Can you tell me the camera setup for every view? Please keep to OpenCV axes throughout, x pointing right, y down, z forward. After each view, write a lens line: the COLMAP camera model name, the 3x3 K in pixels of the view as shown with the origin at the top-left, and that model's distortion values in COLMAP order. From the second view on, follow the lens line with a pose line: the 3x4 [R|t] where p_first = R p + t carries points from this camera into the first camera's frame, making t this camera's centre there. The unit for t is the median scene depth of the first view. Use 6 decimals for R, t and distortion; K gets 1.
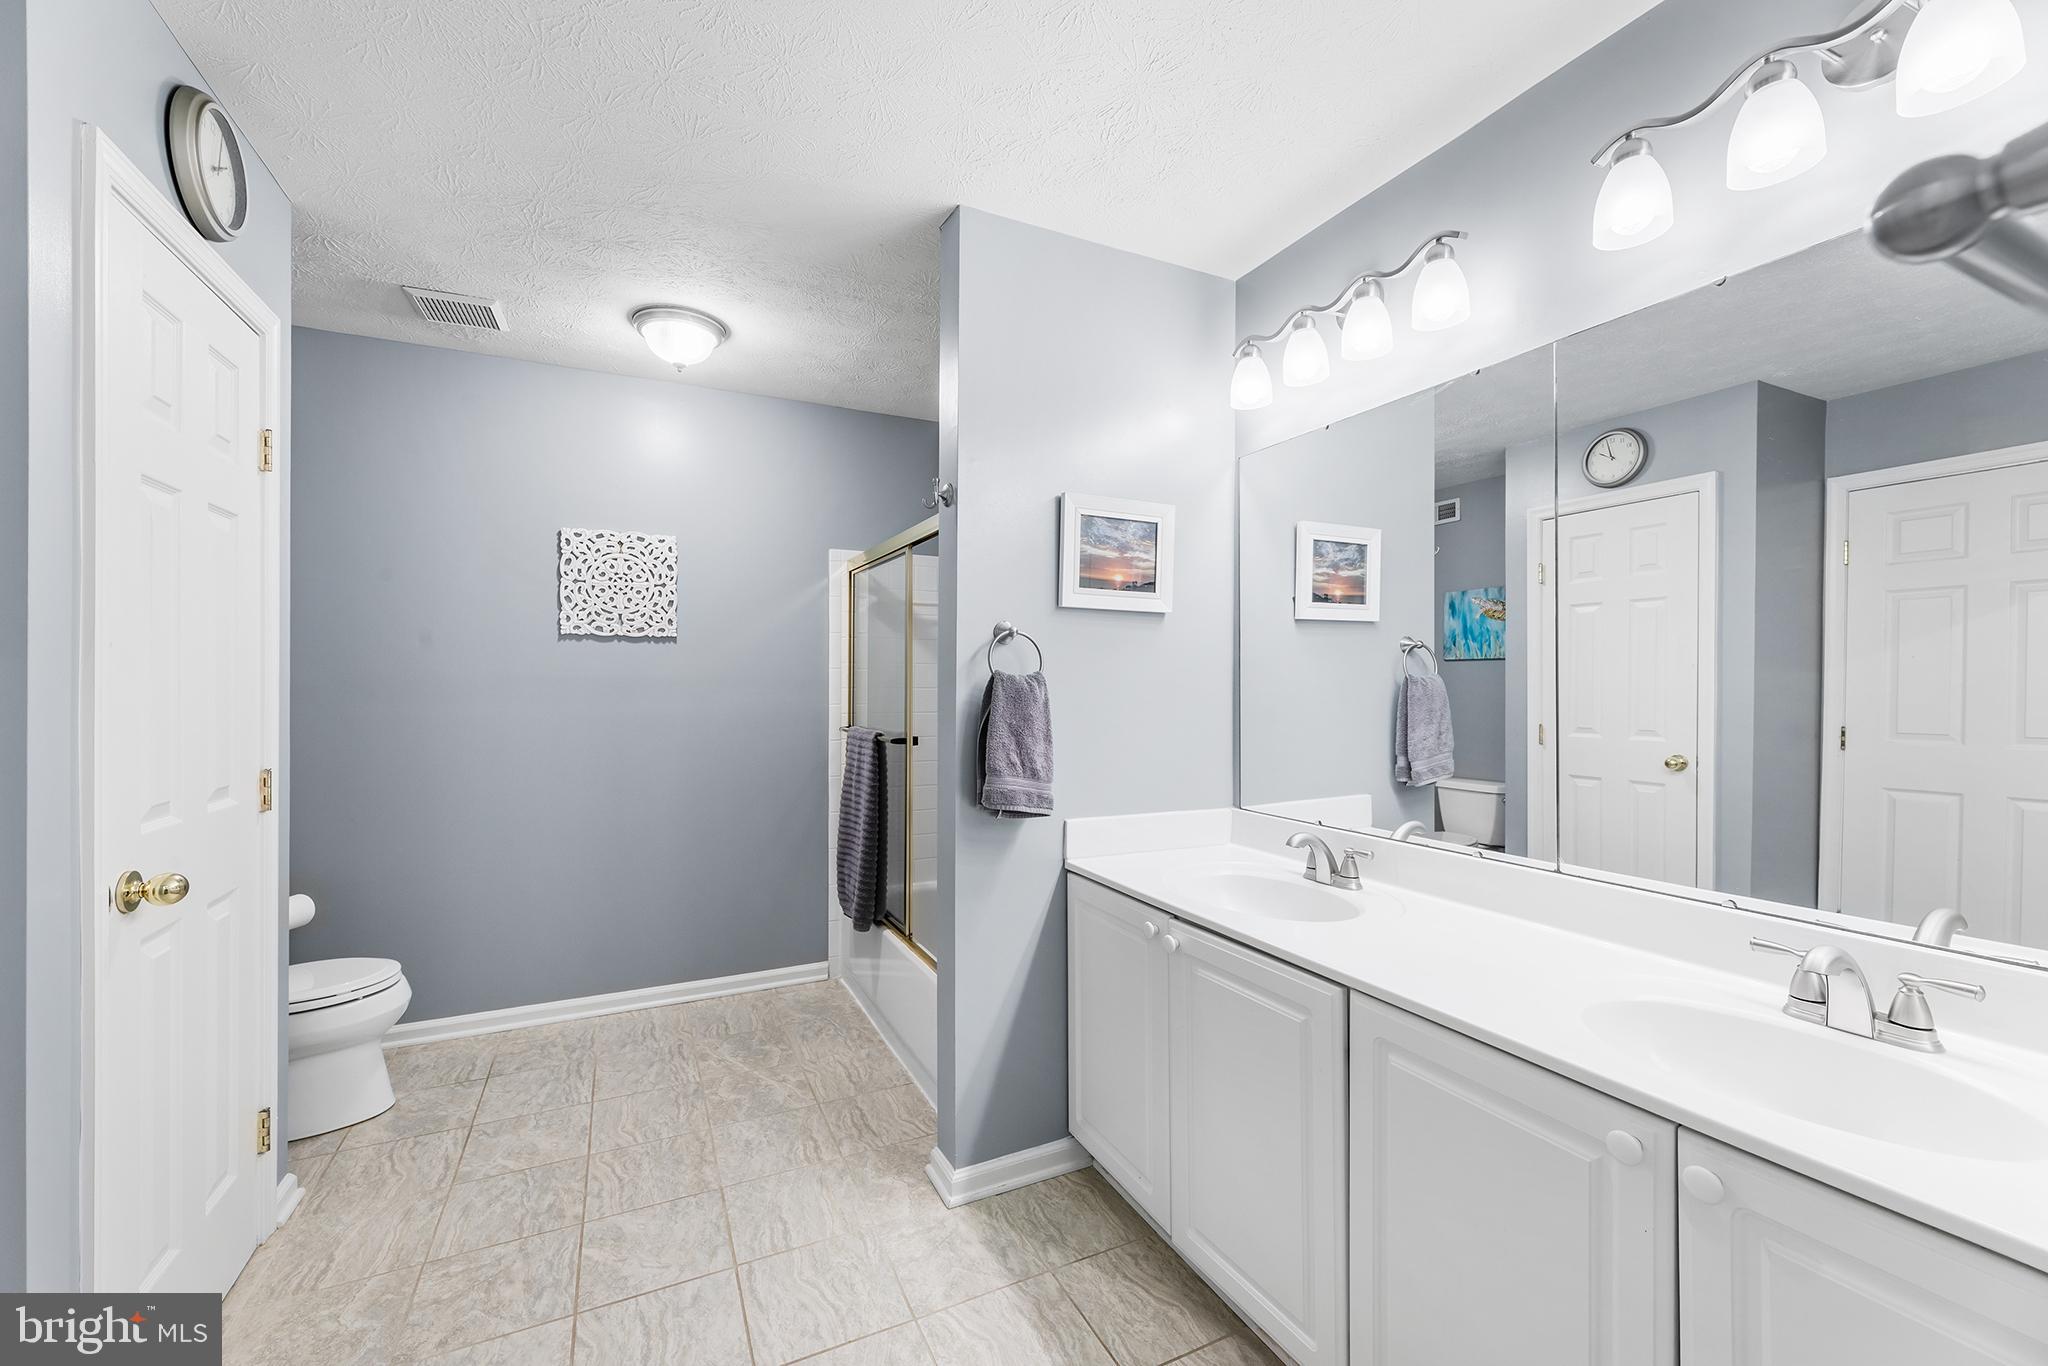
lens RADIAL K [[836.1, 0, 1024.0], [0, 836.1, 683.9], [0, 0, 1]] dist [0.004045, -0.001660]
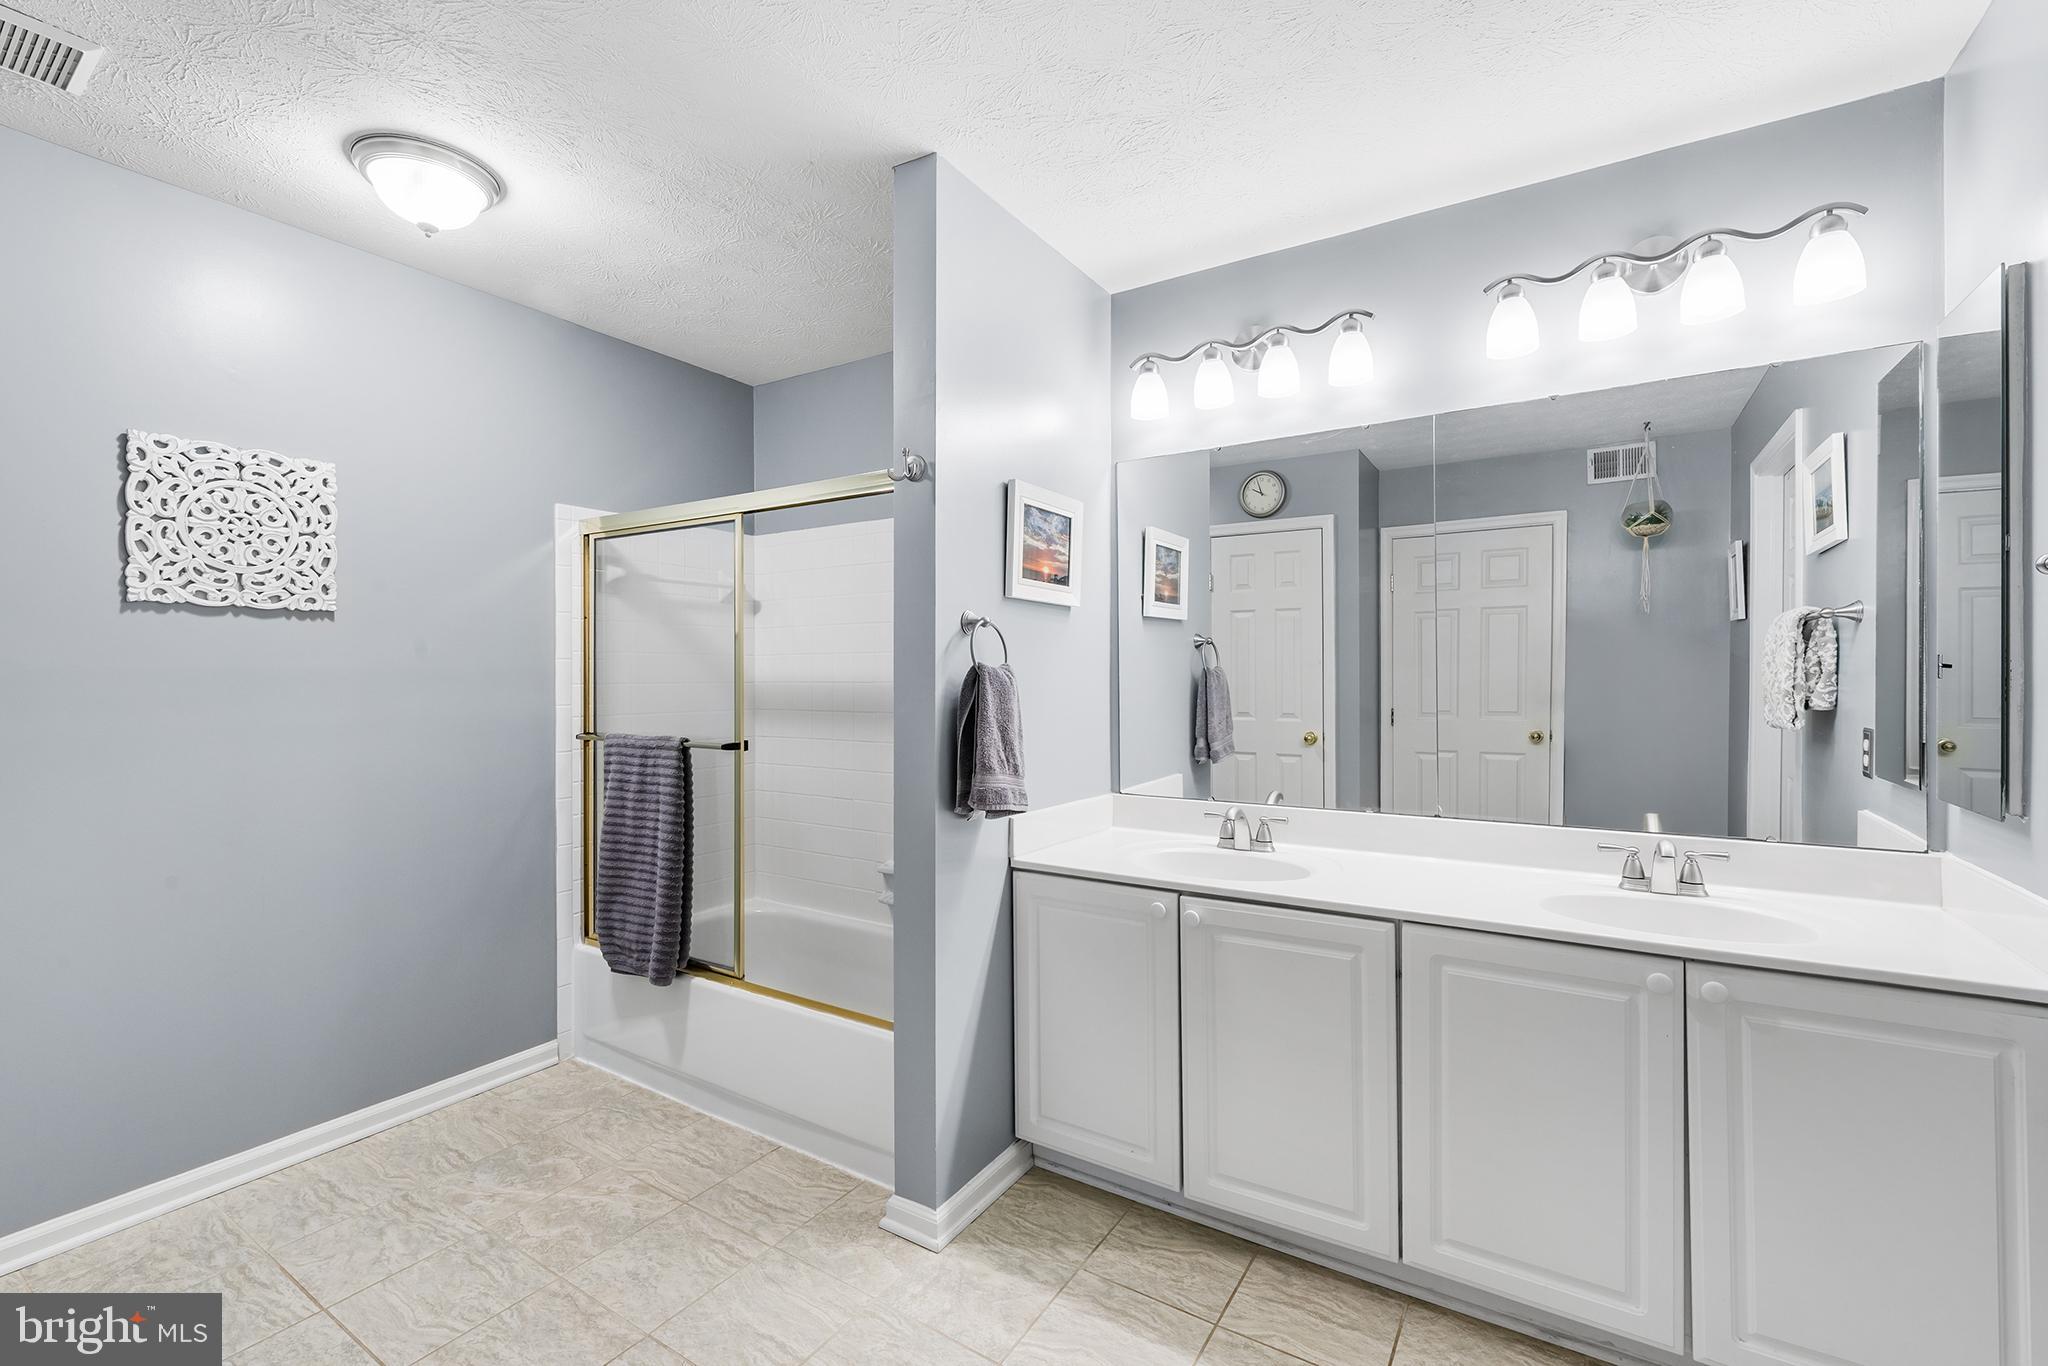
lens RADIAL K [[889.7, 0, 1028.7], [0, 889.7, 678.5], [0, 0, 1]] dist [0.001452, -0.000843]
pose [[0.842728, -0.005239, 0.538315, -0.439340], [0.005078, 0.999986, 0.001782, 0.000330], [-0.538316, 0.001232, 0.842742, 0.108132]]
